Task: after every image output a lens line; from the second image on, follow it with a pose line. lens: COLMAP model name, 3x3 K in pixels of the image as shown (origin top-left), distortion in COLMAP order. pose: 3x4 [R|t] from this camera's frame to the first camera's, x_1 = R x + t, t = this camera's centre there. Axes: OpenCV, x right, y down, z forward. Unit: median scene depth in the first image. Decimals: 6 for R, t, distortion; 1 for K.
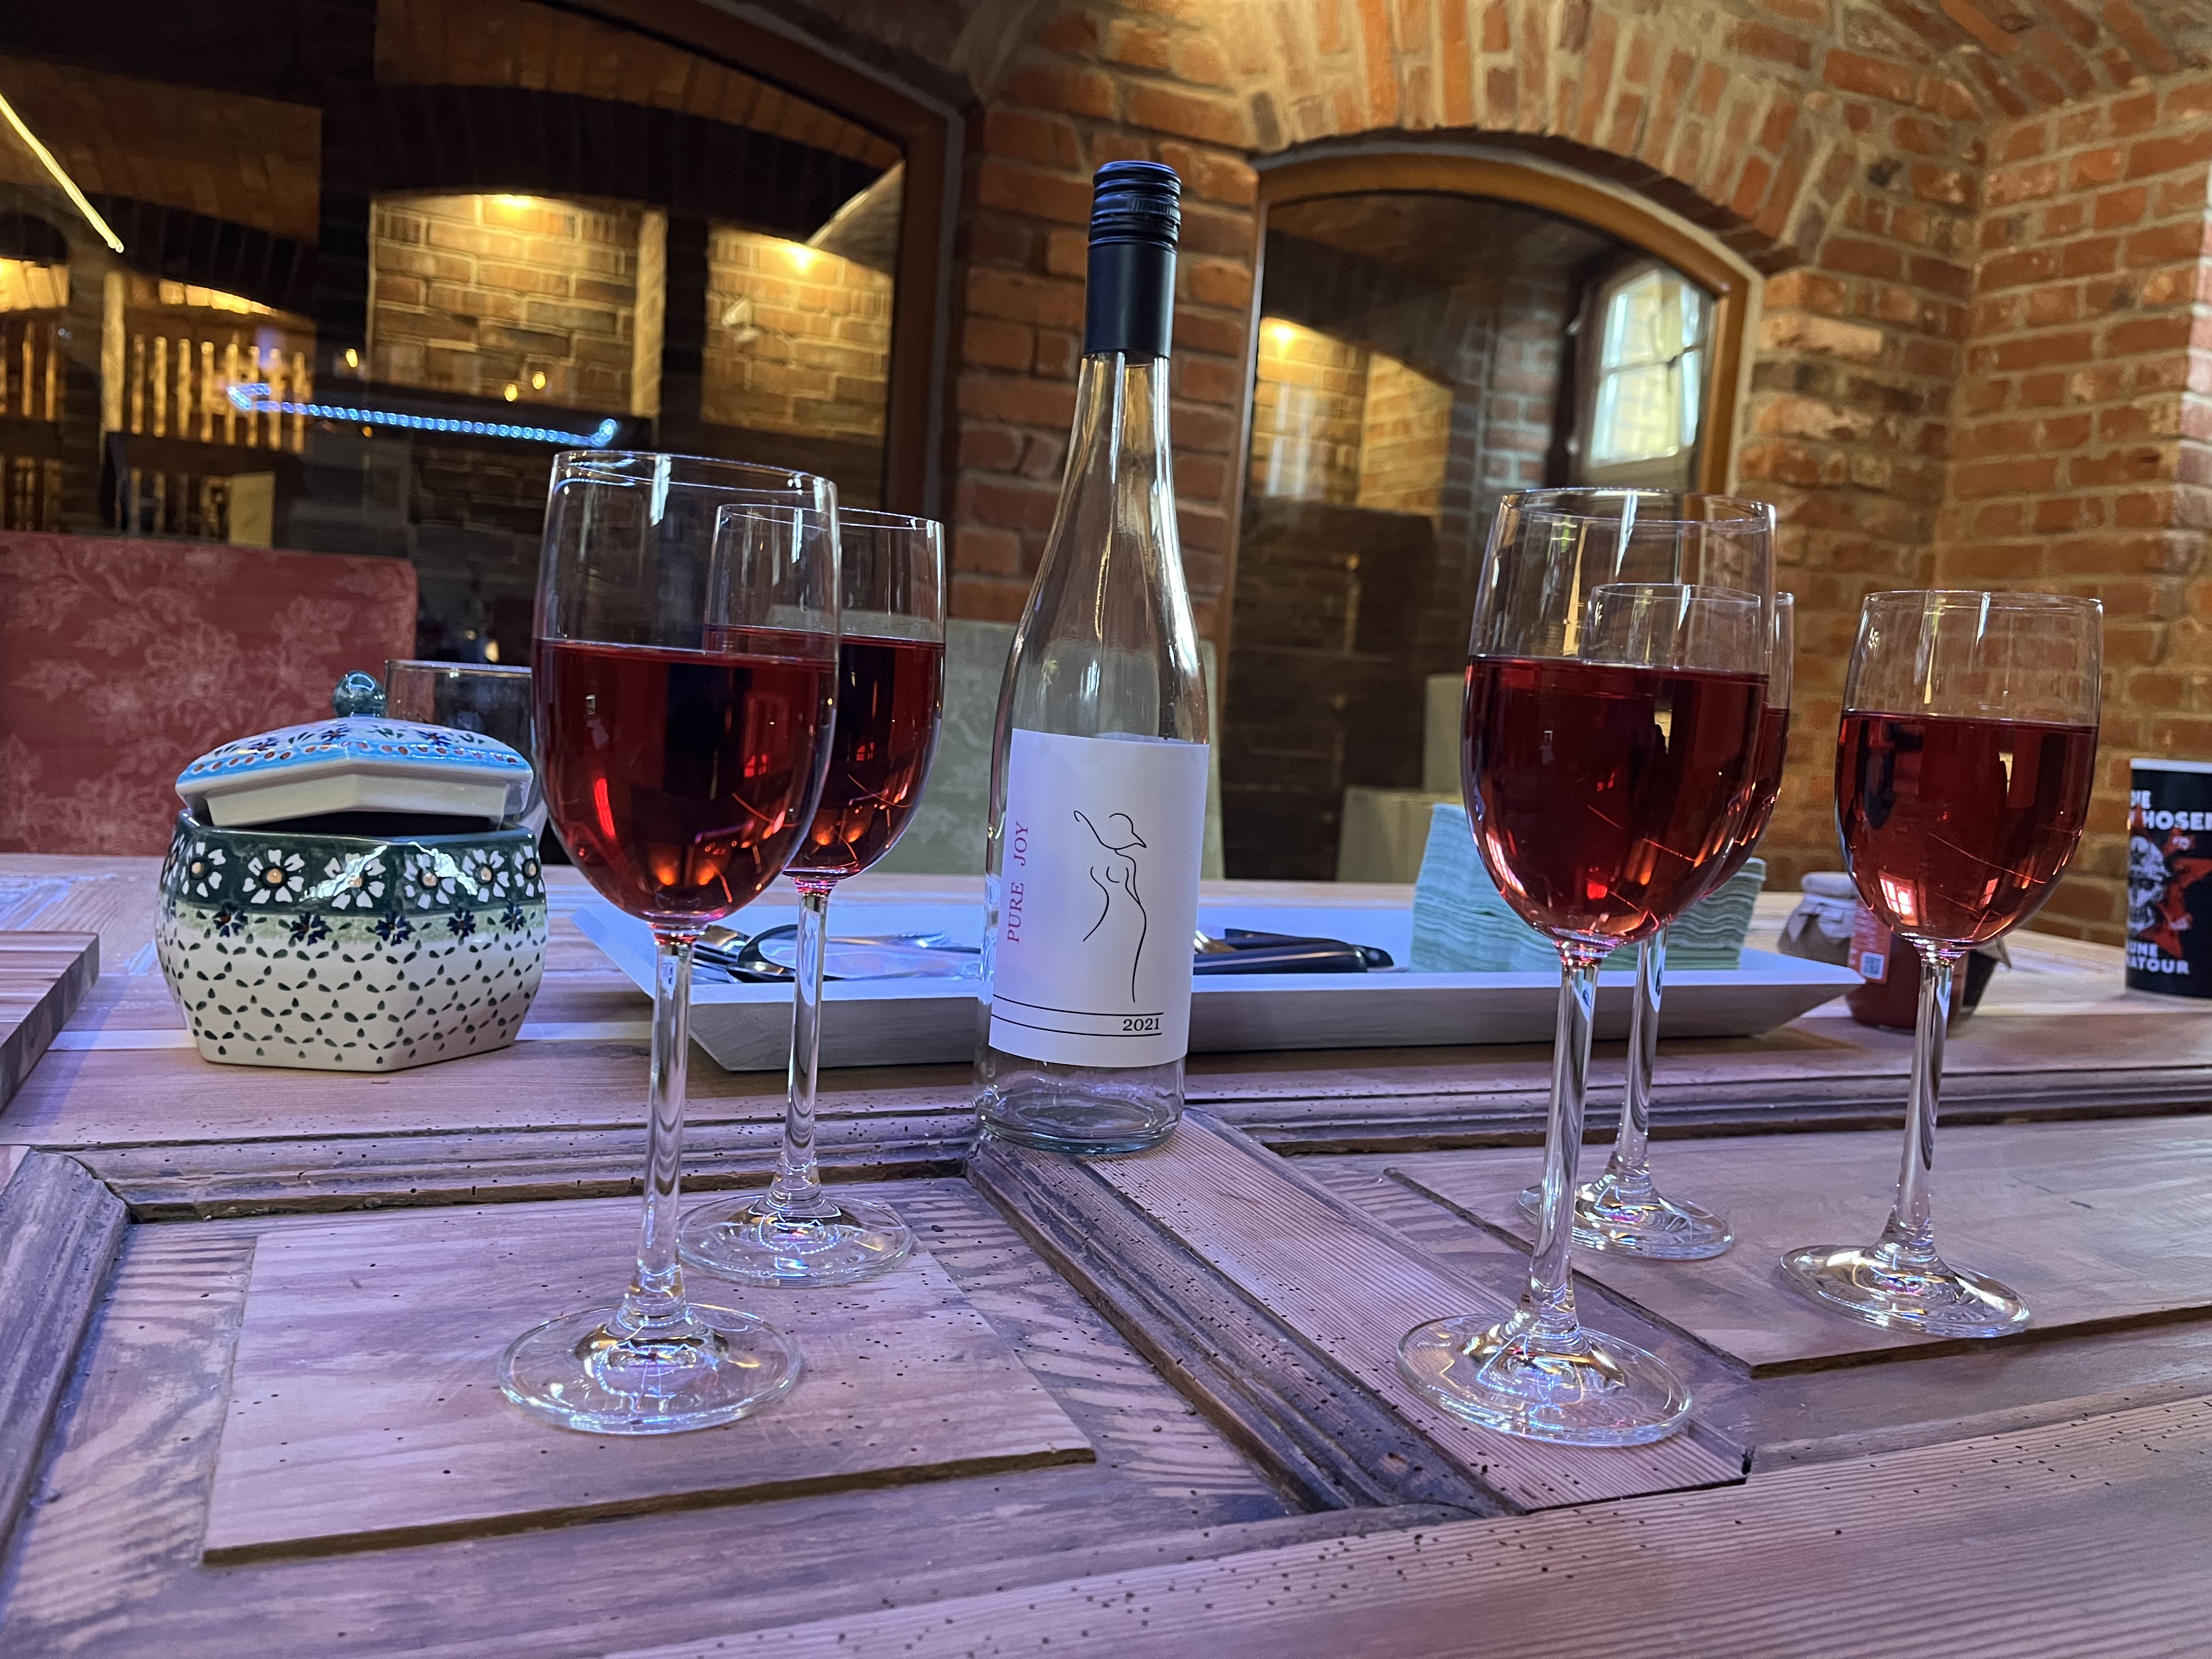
lens RADIAL K [[1703.1, 0, 1106.0], [0, 1703.1, 829.5], [0, 0, 1]] dist [-0.000543, 0.003848]
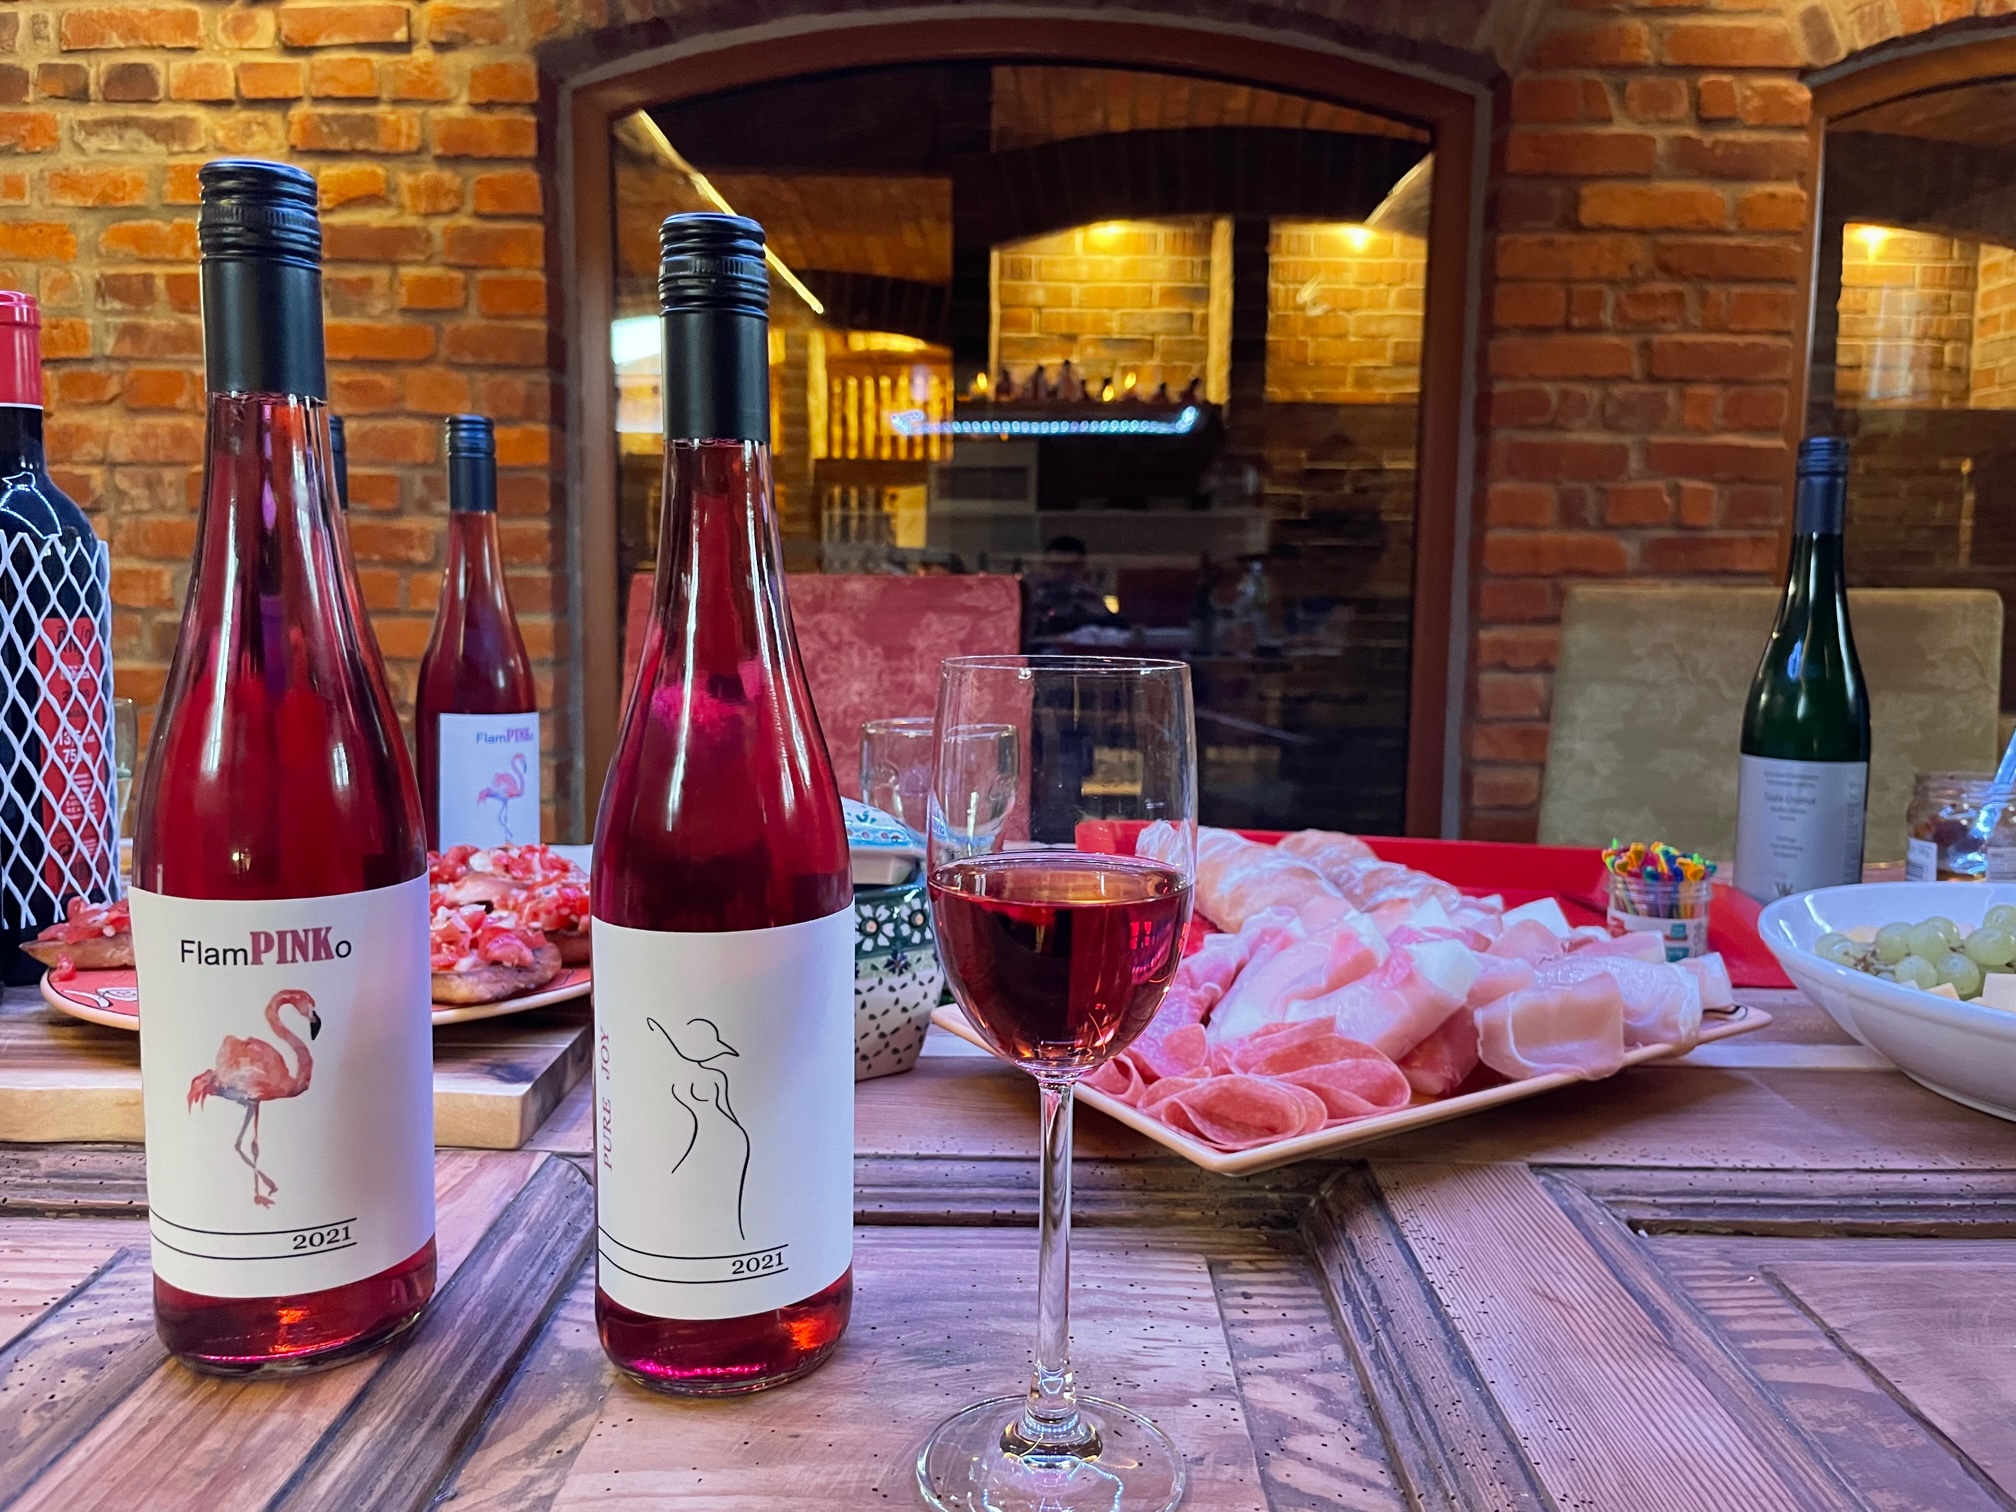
lens RADIAL K [[1546.9, 0, 973.1], [0, 1546.9, 742.7], [0, 0, 1]] dist [0.079146, -0.134838]
pose [[0.910687, -0.026390, -0.412253, 0.134207], [0.019641, 0.999595, -0.020599, -0.079948], [0.412629, 0.010662, 0.910837, 0.035669]]
